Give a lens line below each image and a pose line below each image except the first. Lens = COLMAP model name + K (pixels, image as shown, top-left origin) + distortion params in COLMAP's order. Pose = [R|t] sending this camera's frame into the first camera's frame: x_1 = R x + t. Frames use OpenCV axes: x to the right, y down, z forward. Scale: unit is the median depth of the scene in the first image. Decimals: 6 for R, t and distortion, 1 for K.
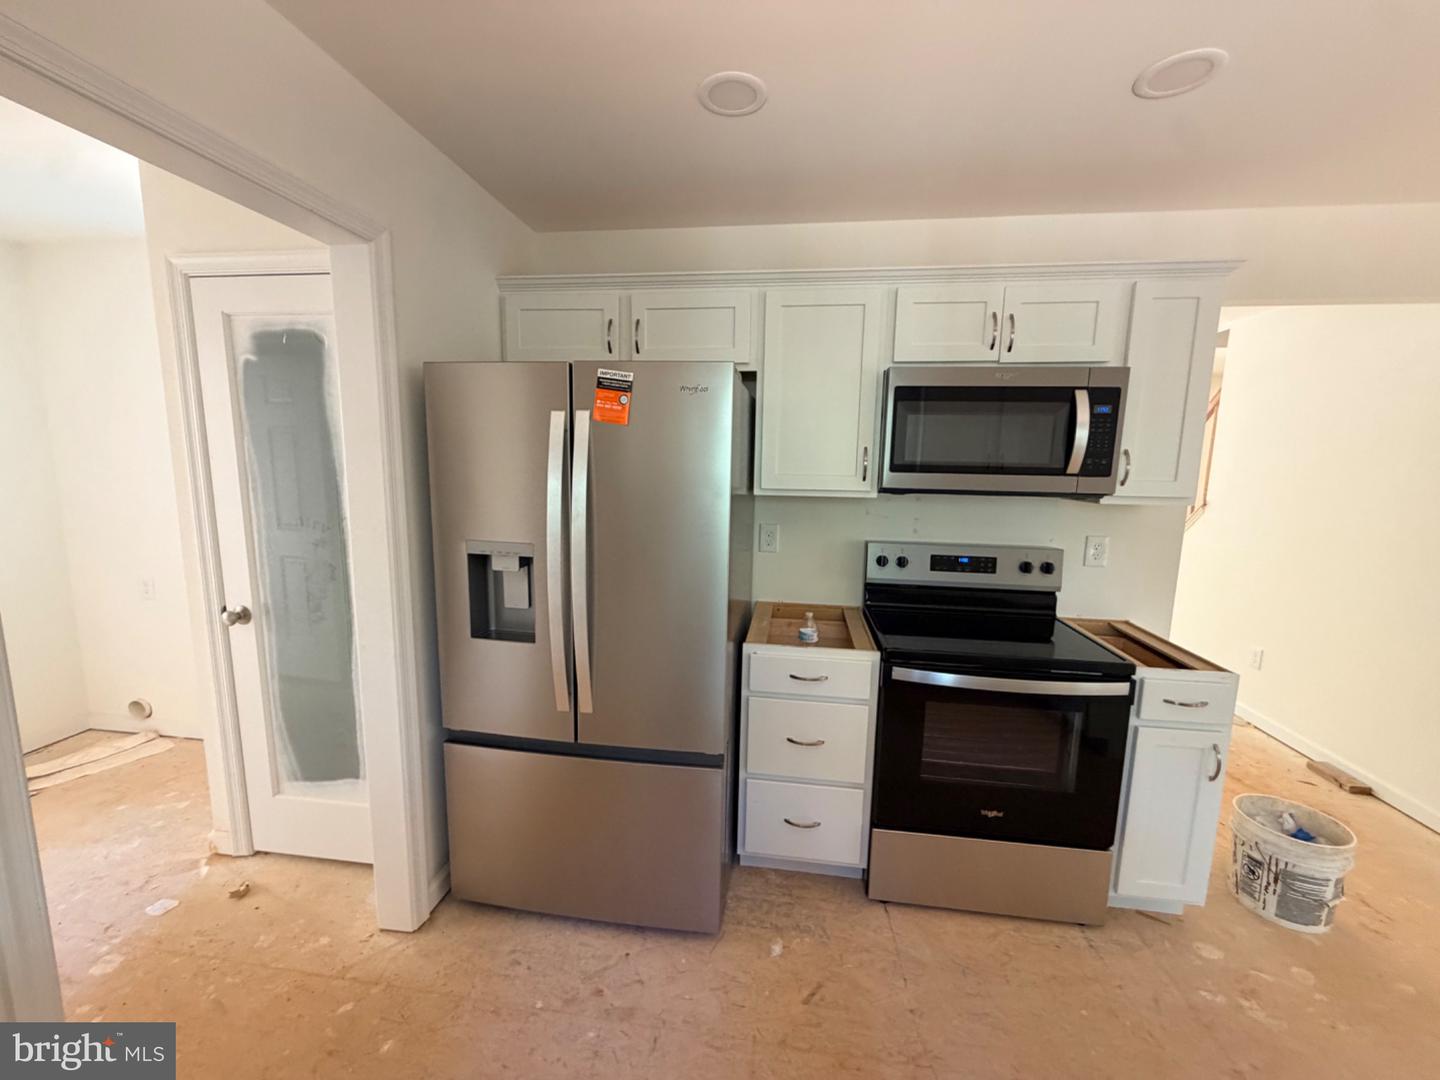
lens RADIAL K [[575.8, 0, 715.5], [0, 575.8, 539.3], [0, 0, 1]] dist [-0.000048, -0.000021]
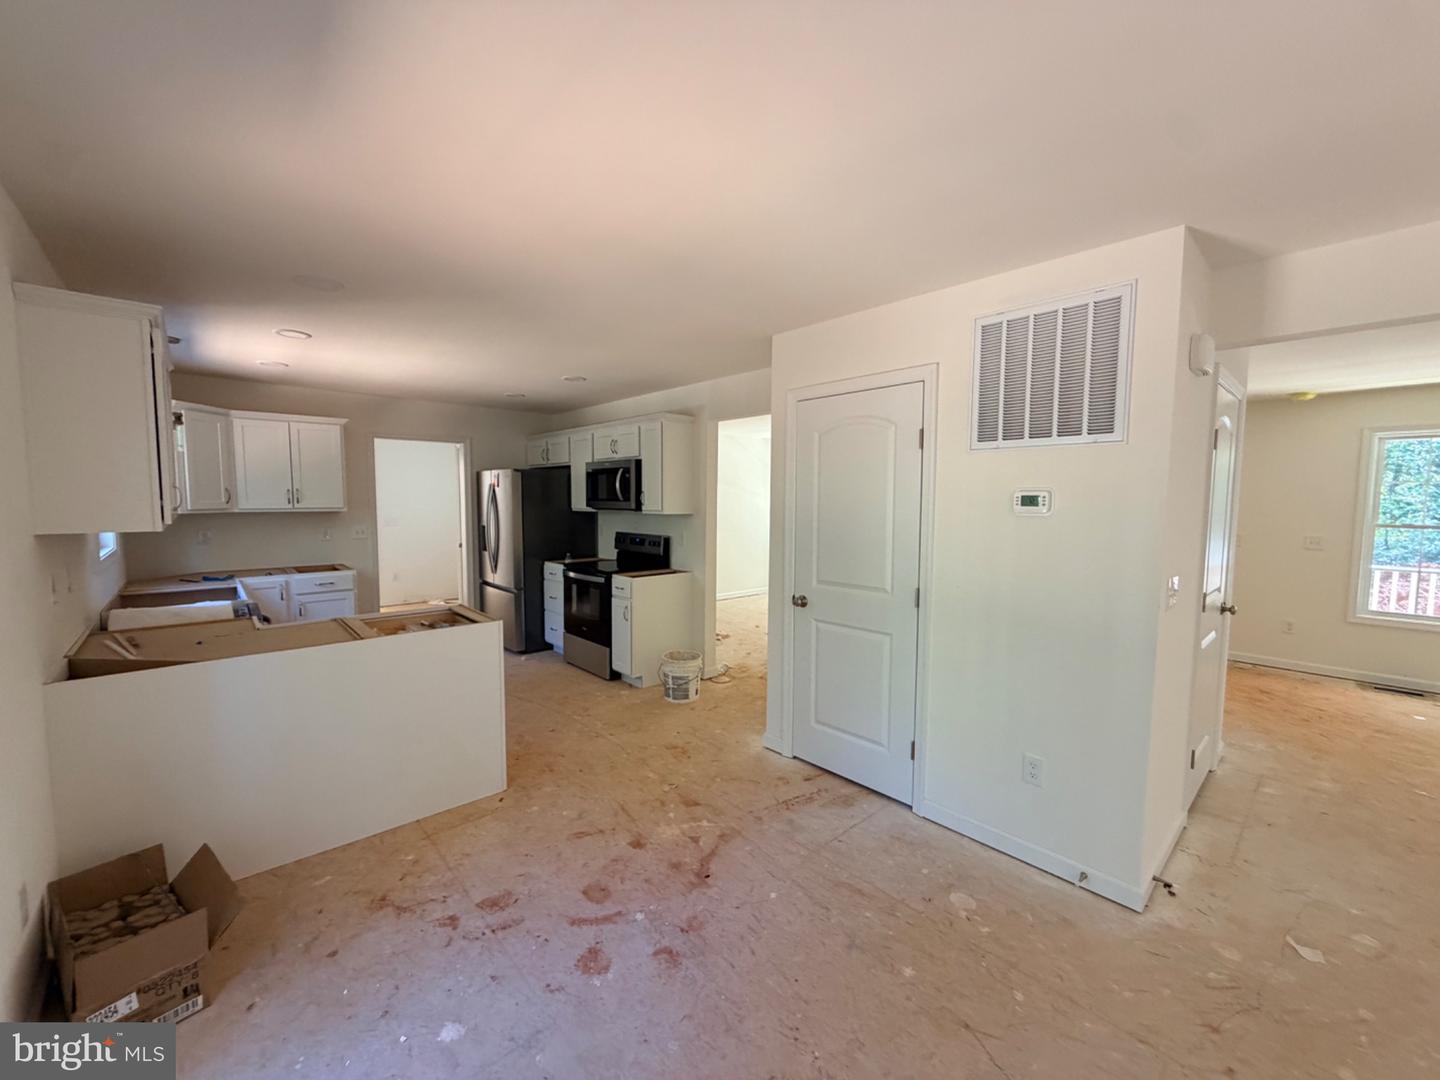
lens RADIAL K [[575.8, 0, 715.5], [0, 575.8, 539.3], [0, 0, 1]] dist [-0.000048, -0.000021]
pose [[0.762068, 0.032459, -0.646683, 2.654496], [-0.080144, 0.995791, -0.044462, 0.137484], [0.642518, 0.085711, 0.761462, -0.667999]]
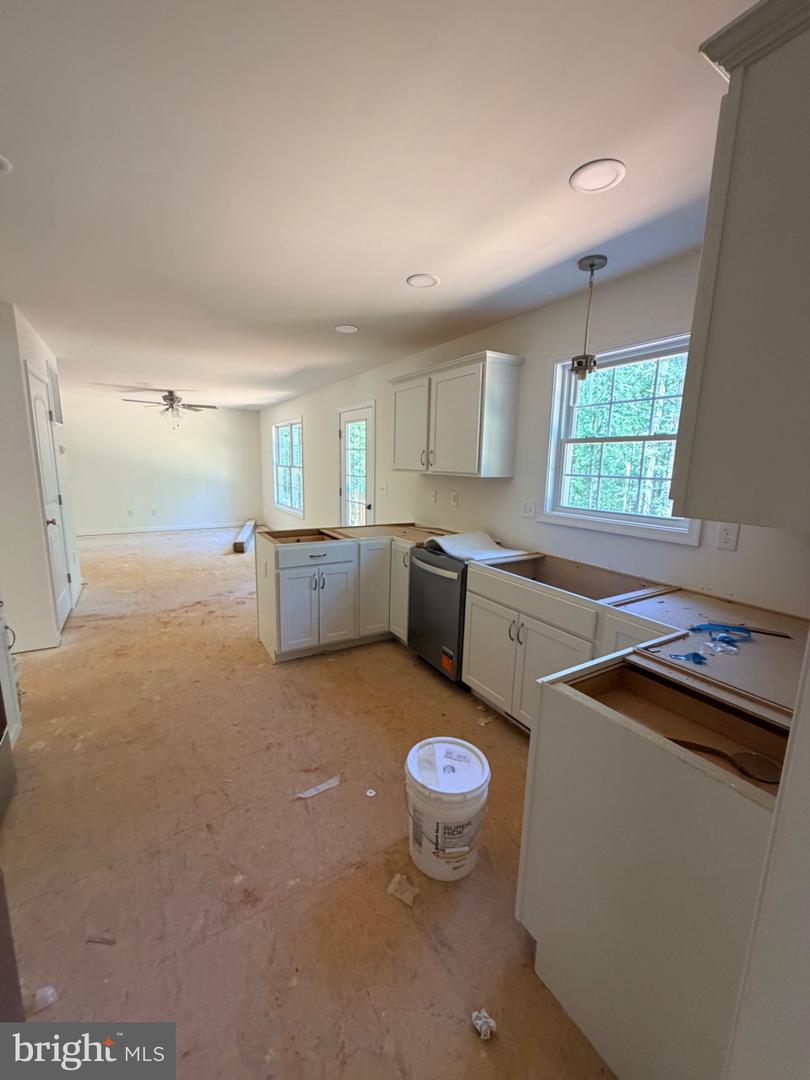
lens RADIAL K [[431.9, 0, 405.0], [0, 431.9, 540.0], [0, 0, 1]] dist [-0.000048, -0.000021]
pose [[-0.631002, -0.165714, 0.757875, -0.588373], [0.075063, 0.959294, 0.272253, -0.081898], [-0.772141, 0.228680, -0.592877, 0.770441]]
